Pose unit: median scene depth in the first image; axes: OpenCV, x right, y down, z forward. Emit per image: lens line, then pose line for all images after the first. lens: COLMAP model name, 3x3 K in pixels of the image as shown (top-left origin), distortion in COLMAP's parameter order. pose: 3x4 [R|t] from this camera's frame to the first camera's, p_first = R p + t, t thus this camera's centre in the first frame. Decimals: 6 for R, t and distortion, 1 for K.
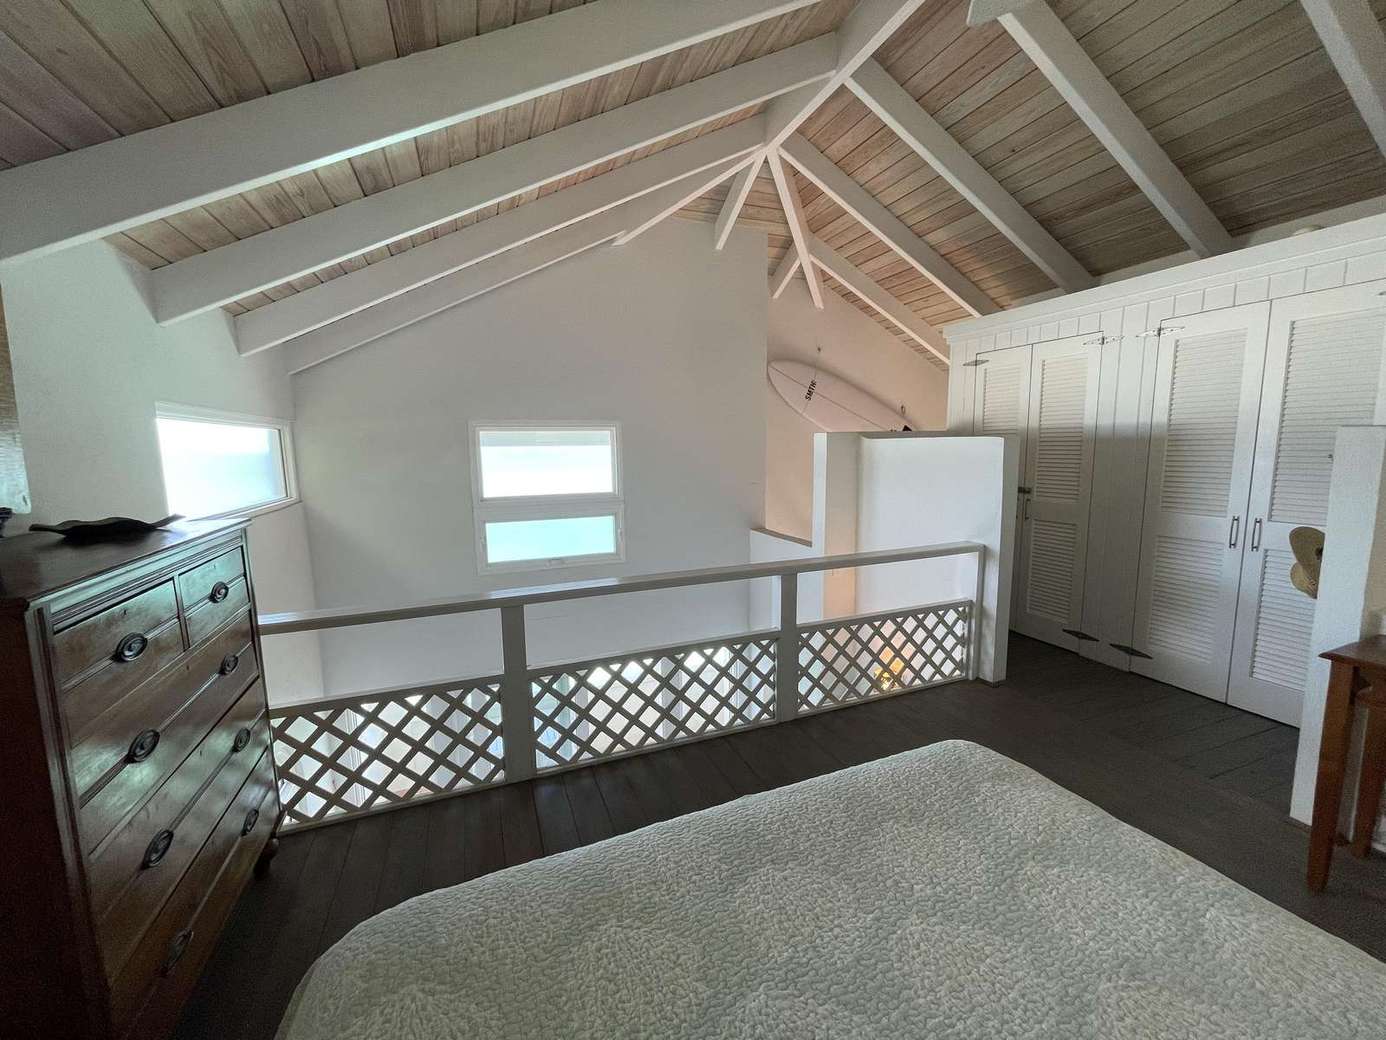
lens RADIAL K [[558.9, 0, 691.0], [0, 558.9, 517.1], [0, 0, 1]] dist [-0.000313, 0.000100]
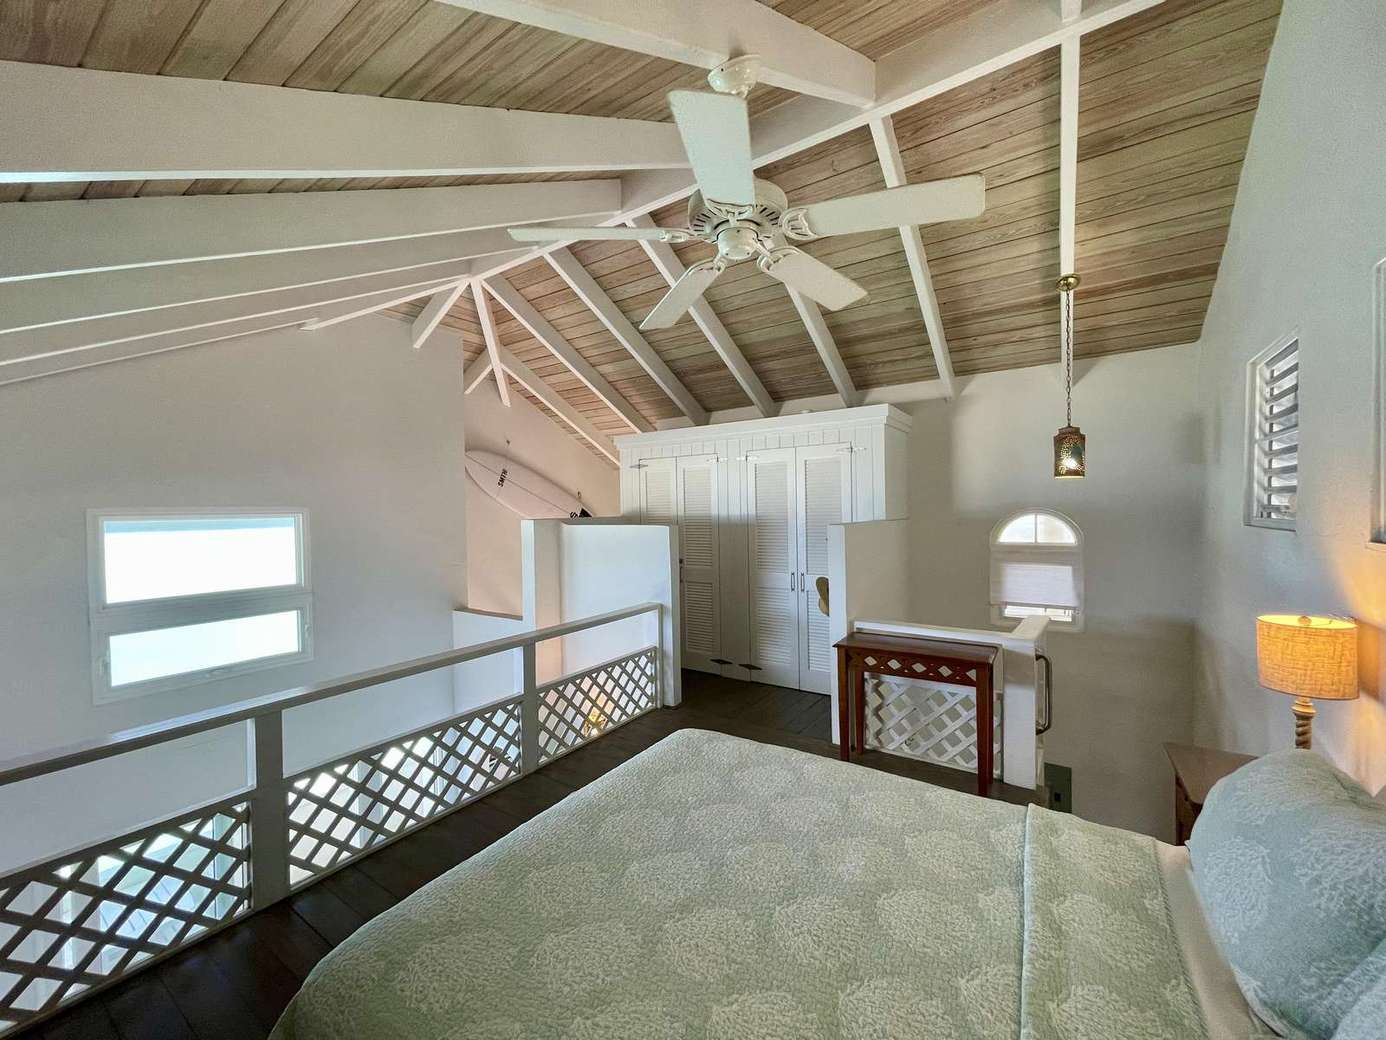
lens RADIAL K [[558.9, 0, 691.0], [0, 558.9, 517.1], [0, 0, 1]] dist [-0.000313, 0.000100]
pose [[0.824096, -0.007852, 0.566396, -0.180610], [0.077166, 0.992139, -0.098521, -0.019964], [-0.561170, 0.124897, 0.818223, -0.177703]]
